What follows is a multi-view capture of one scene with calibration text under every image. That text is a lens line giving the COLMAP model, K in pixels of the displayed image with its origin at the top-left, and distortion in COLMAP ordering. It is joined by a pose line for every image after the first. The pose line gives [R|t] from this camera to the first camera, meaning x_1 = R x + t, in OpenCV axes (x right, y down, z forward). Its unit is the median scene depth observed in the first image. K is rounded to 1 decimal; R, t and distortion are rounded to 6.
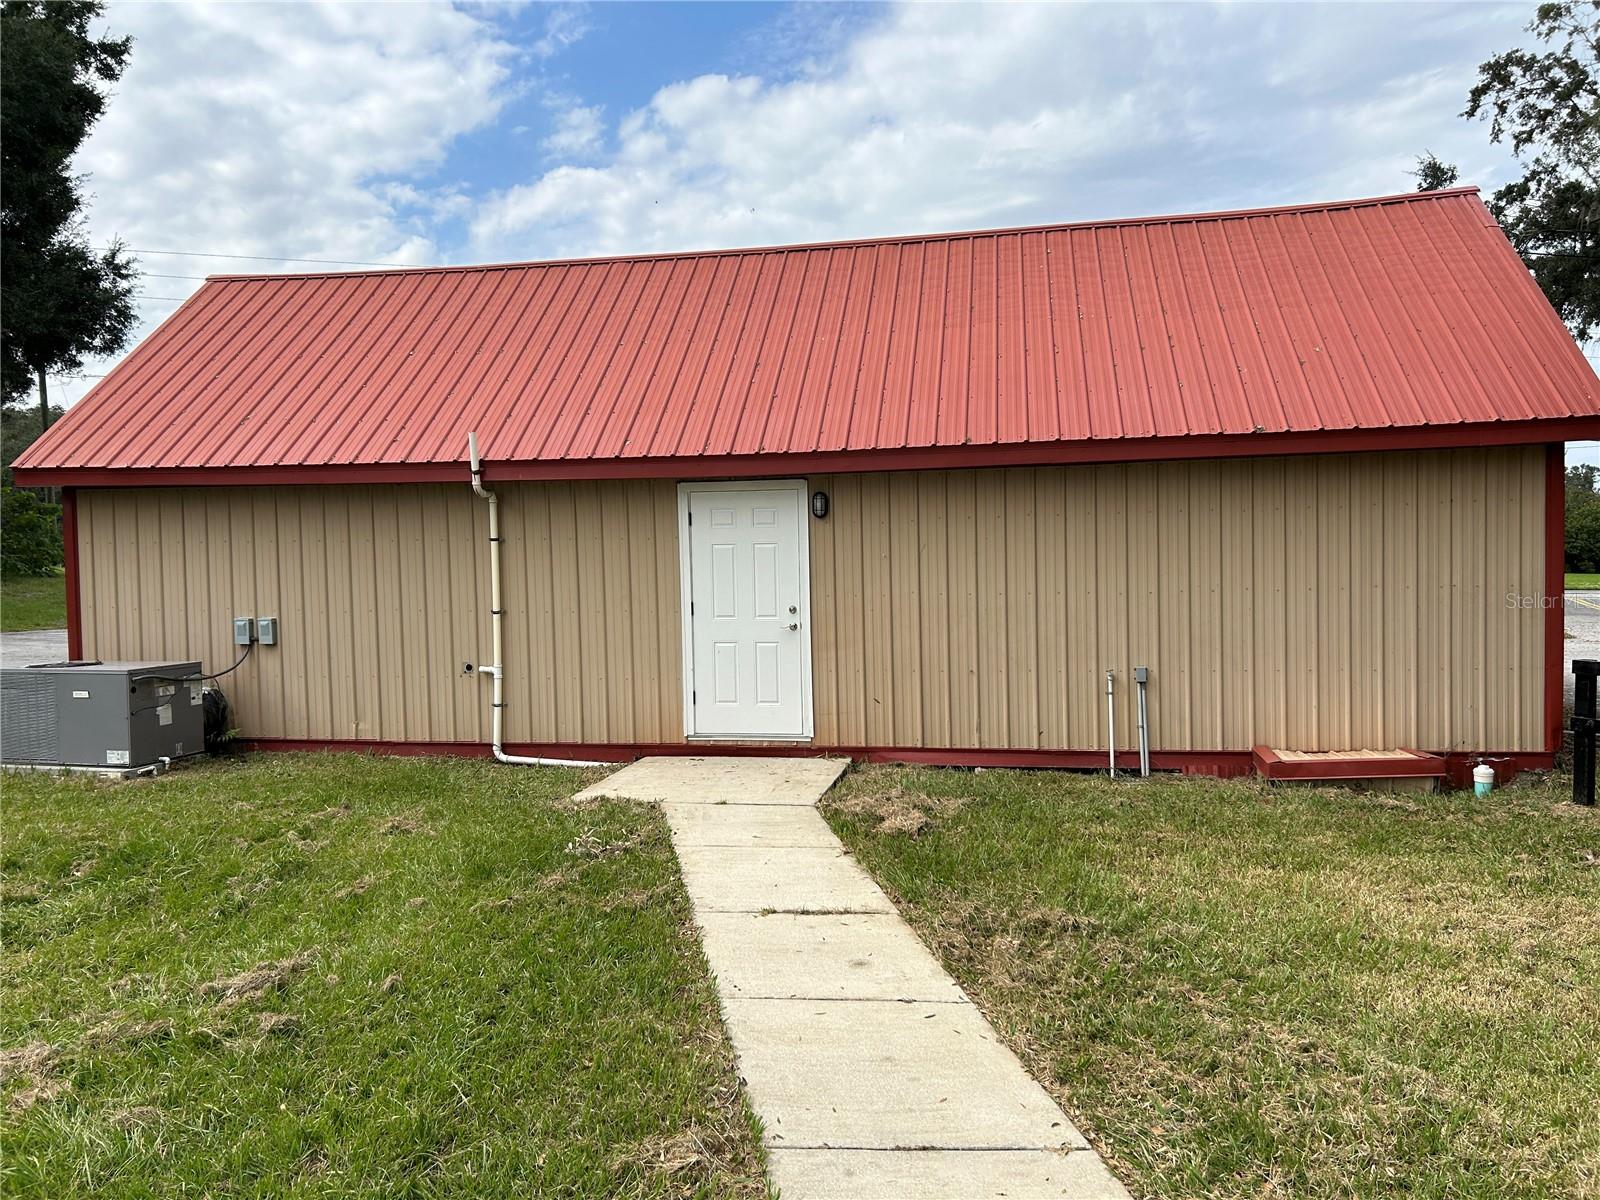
lens RADIAL K [[1191.2, 0, 790.5], [0, 1191.2, 612.0], [0, 0, 1]] dist [0.046449, -0.054911]
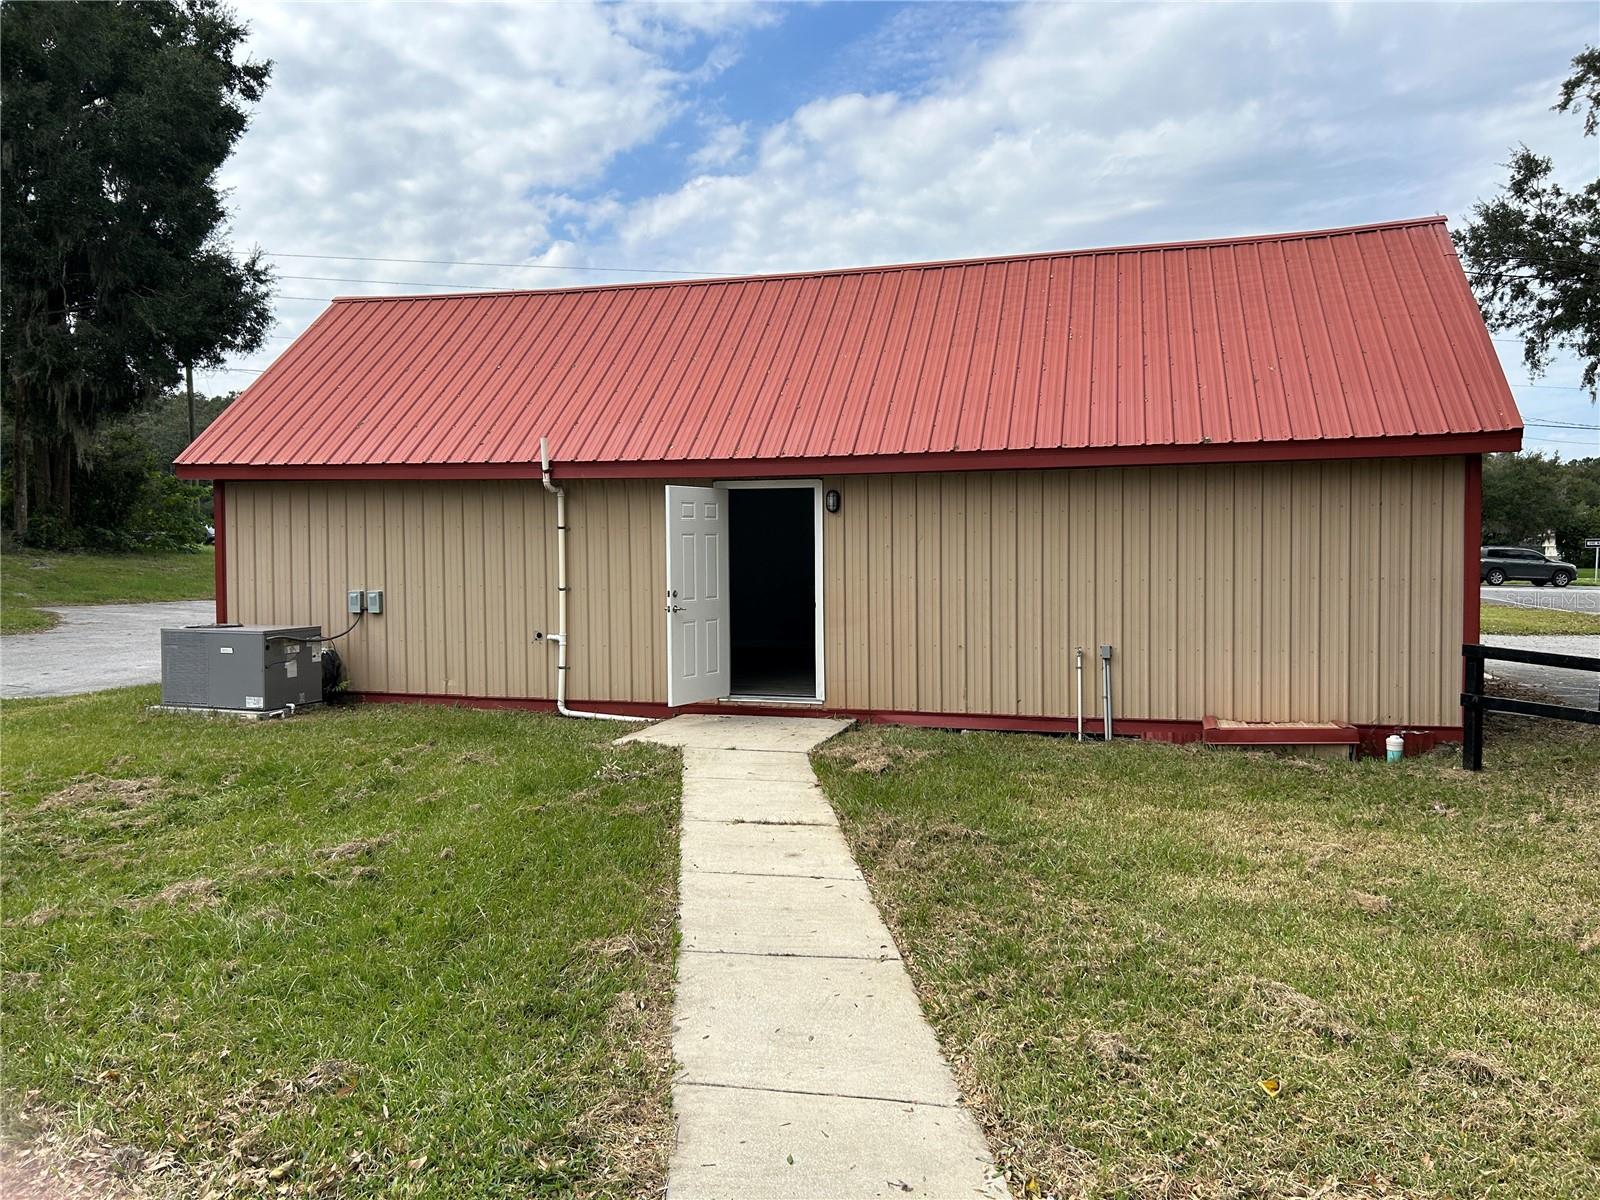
lens RADIAL K [[1191.2, 0, 789.3], [0, 1191.2, 591.9], [0, 0, 1]] dist [0.046449, -0.054911]
pose [[0.996061, 0.016361, -0.087150, 0.087282], [-0.016747, 0.999853, -0.003699, 0.003899], [0.087077, 0.005144, 0.996188, -0.169113]]
